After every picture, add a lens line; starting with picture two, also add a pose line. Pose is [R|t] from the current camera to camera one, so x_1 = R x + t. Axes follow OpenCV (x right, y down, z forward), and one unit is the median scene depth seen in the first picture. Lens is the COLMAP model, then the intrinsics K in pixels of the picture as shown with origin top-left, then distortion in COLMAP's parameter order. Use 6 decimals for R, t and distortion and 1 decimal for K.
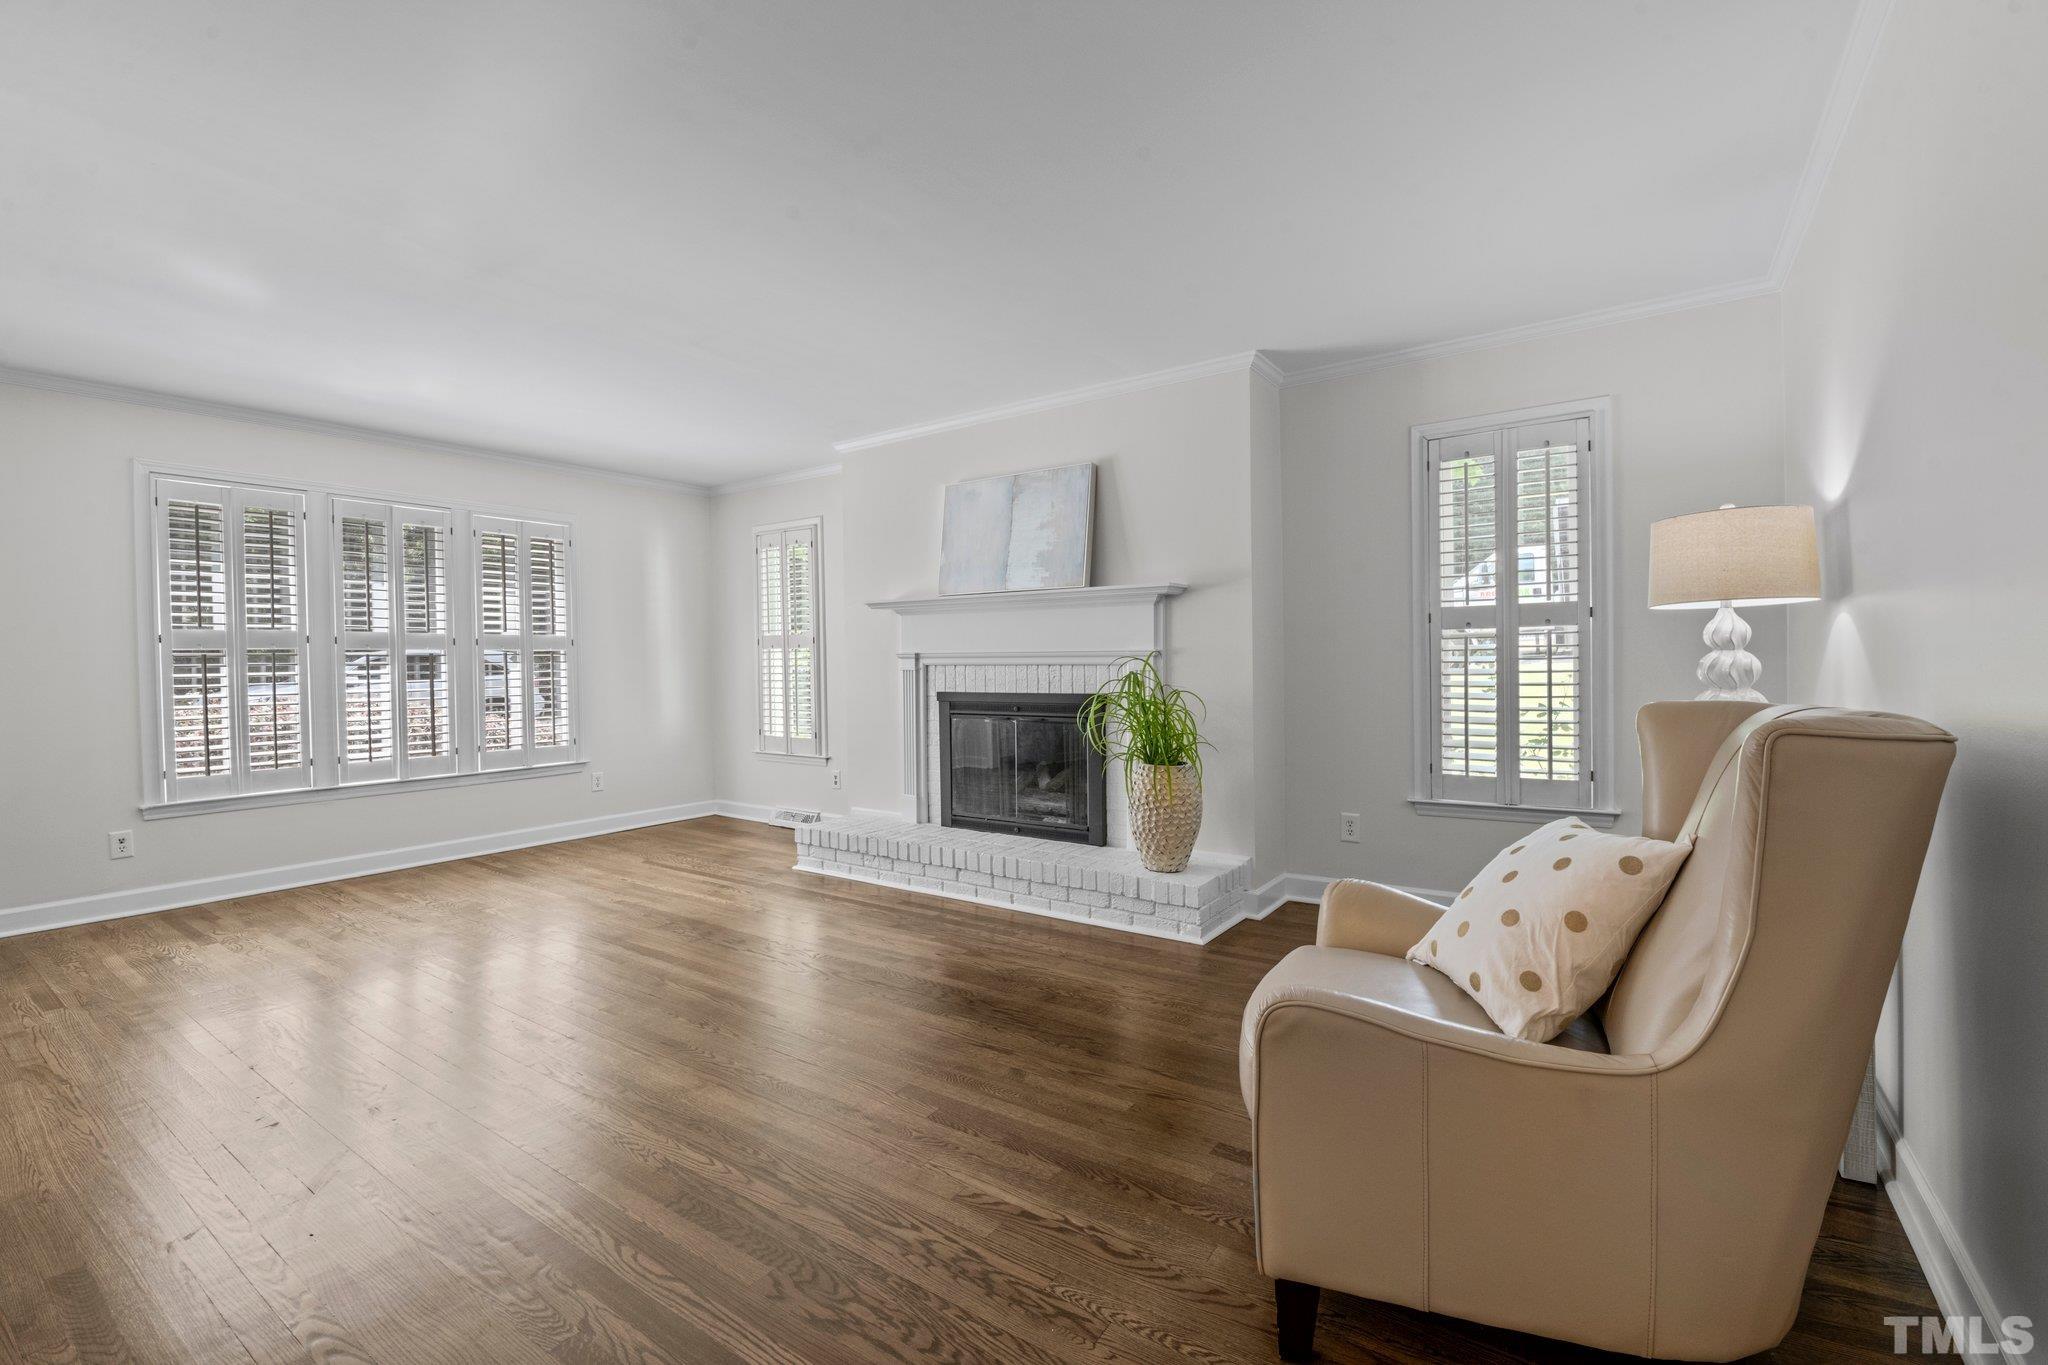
lens RADIAL K [[892.7, 0, 1022.5], [0, 892.7, 674.2], [0, 0, 1]] dist [0.006308, -0.007775]
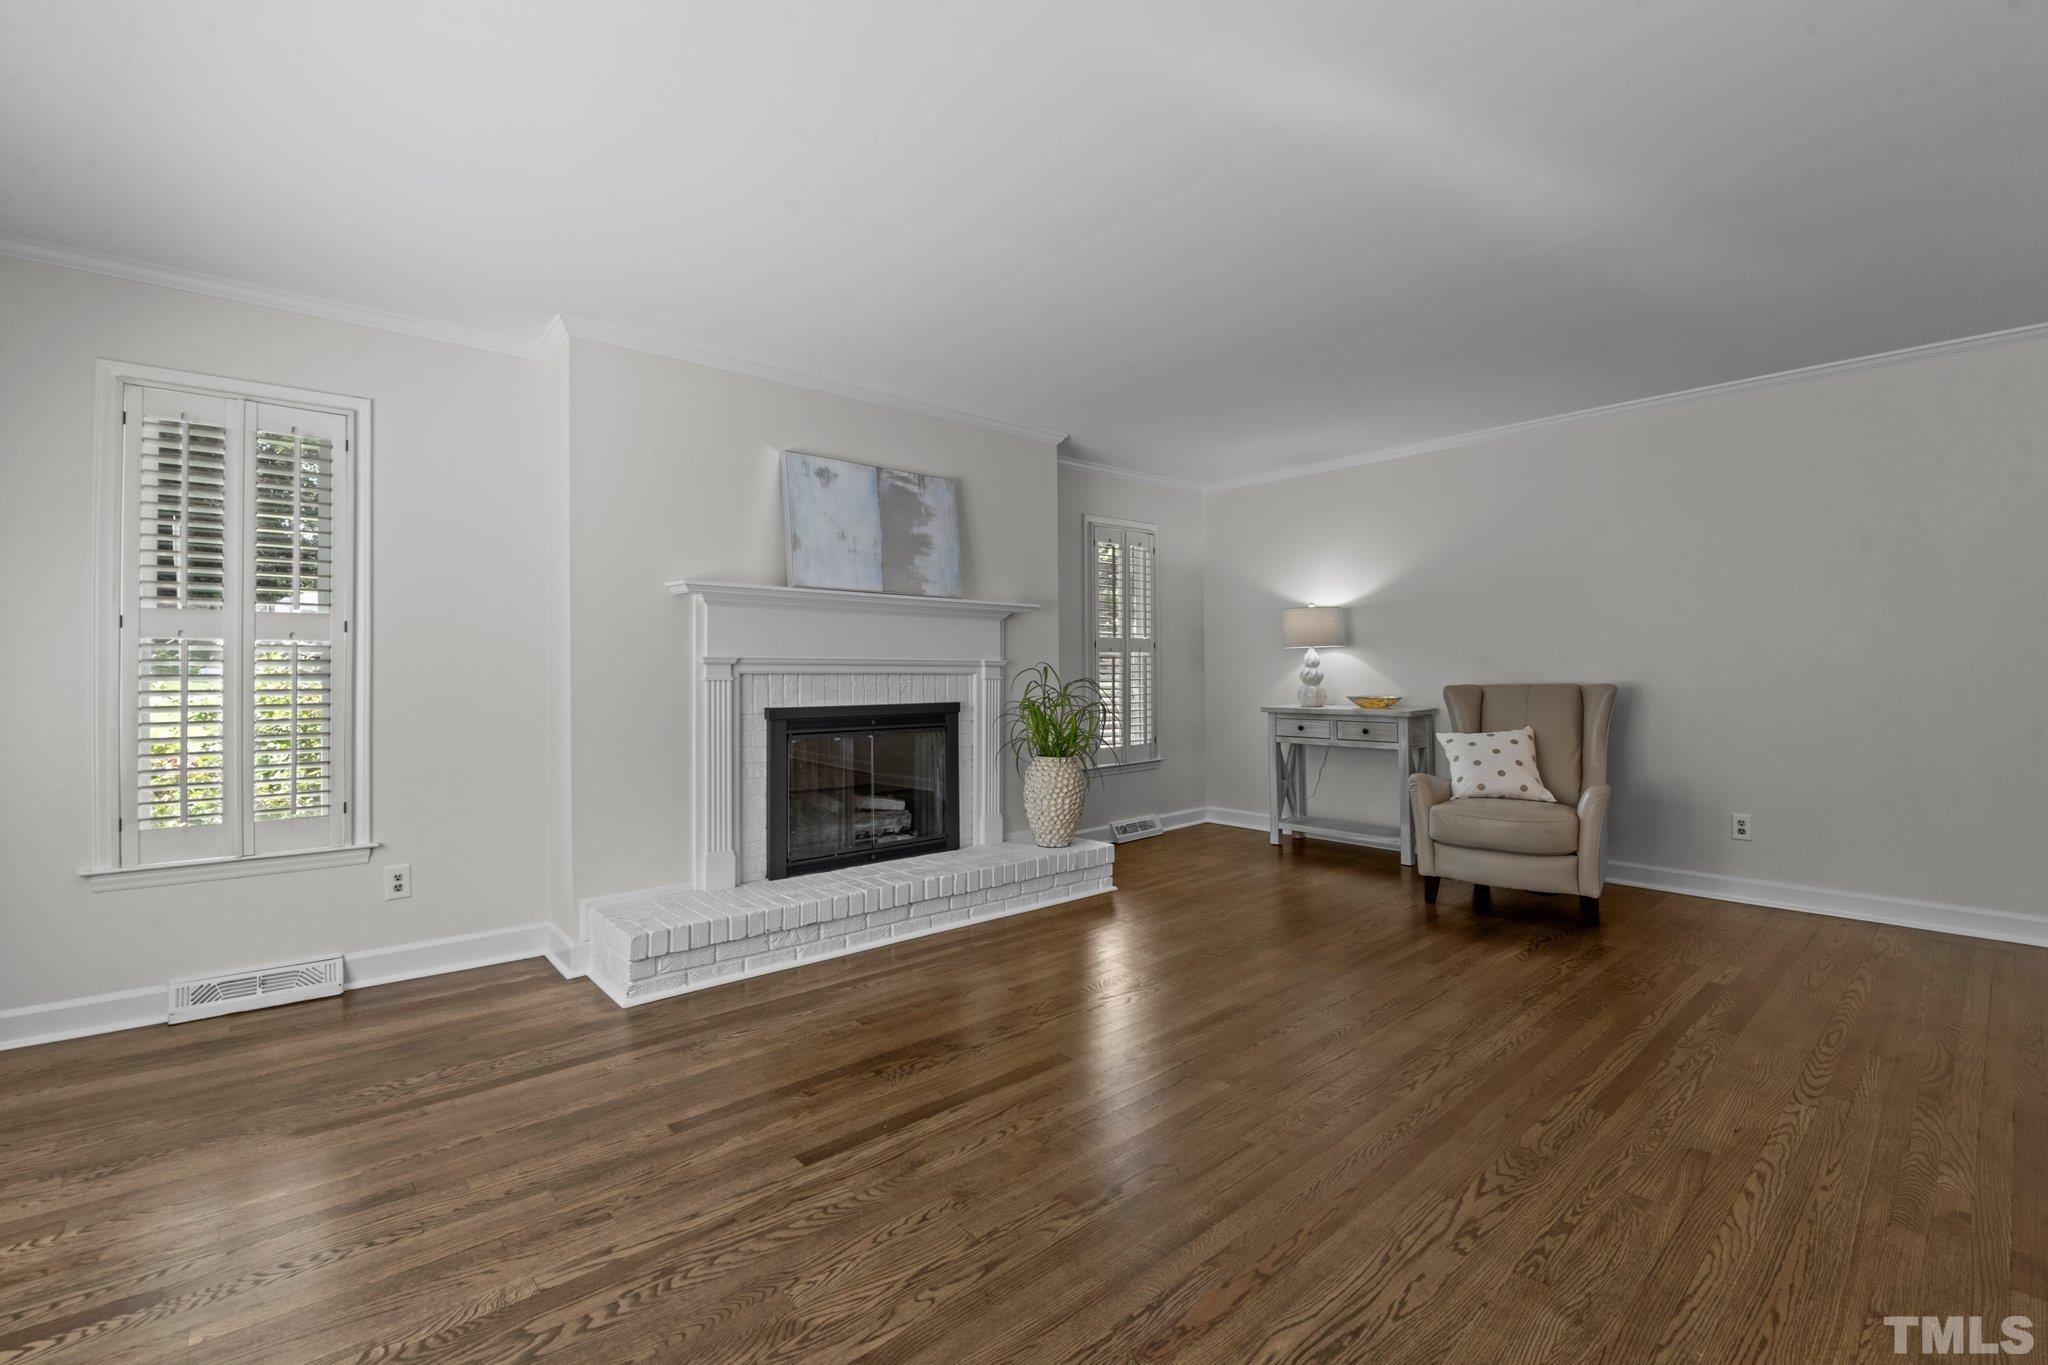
lens RADIAL K [[892.7, 0, 1021.2], [0, 892.7, 662.2], [0, 0, 1]] dist [0.006308, -0.007775]
pose [[0.236983, 0.020721, 0.971293, -1.000646], [0.015959, 0.999555, -0.025217, 0.003322], [-0.971383, 0.021477, 0.236547, 0.746487]]
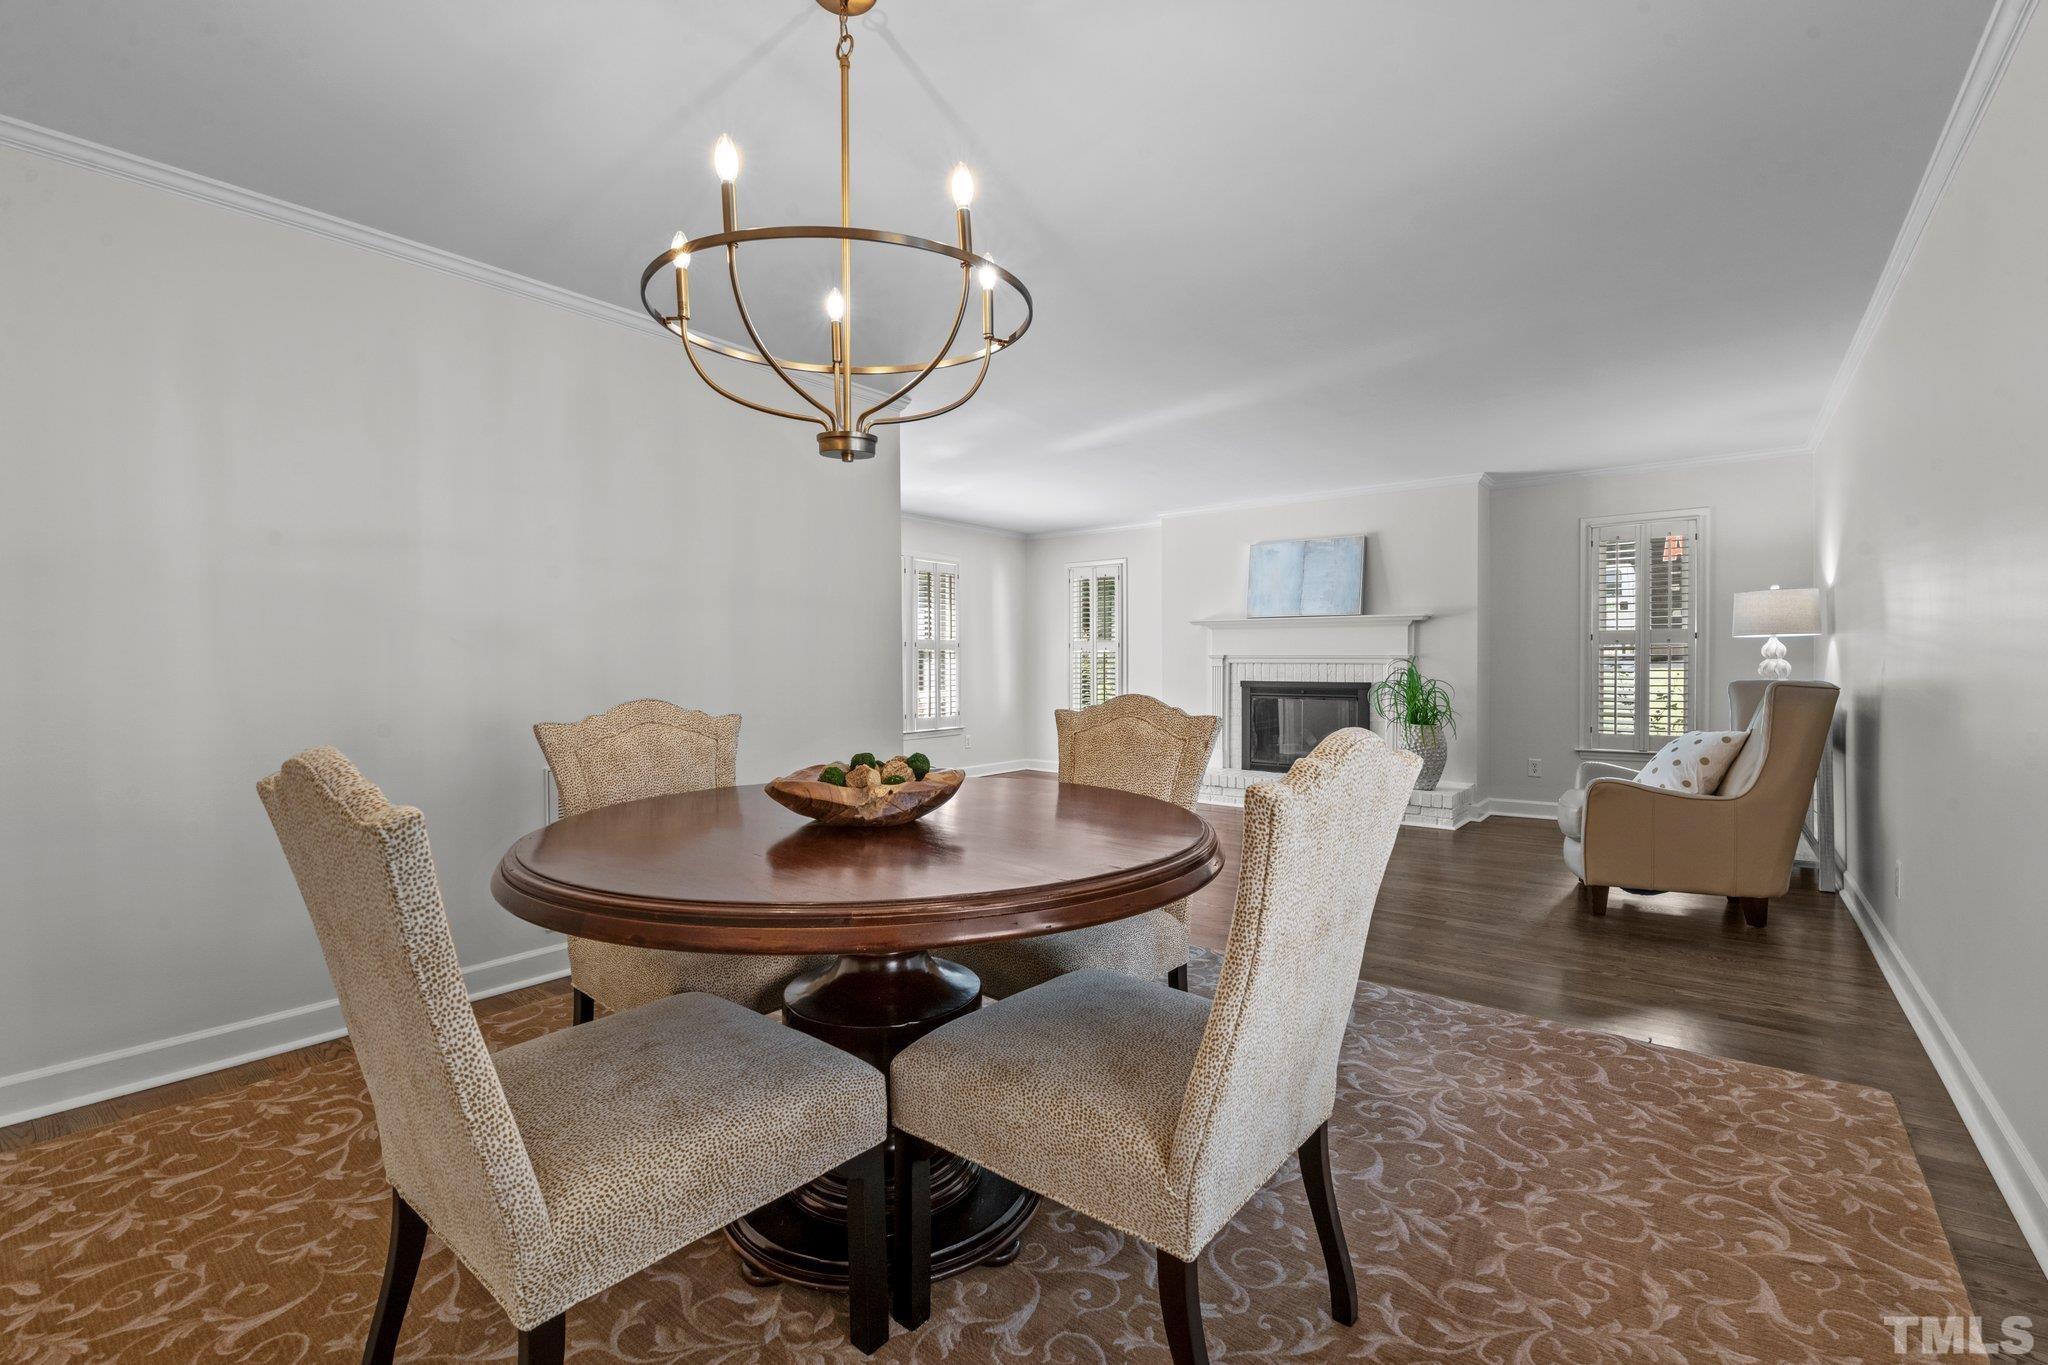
lens RADIAL K [[892.7, 0, 1019.9], [0, 892.7, 677.4], [0, 0, 1]] dist [0.006308, -0.007775]
pose [[0.998281, 0.011511, -0.057461, -0.476865], [-0.011364, 0.999931, 0.002890, 0.016991], [0.057490, -0.002232, 0.998344, -0.667175]]
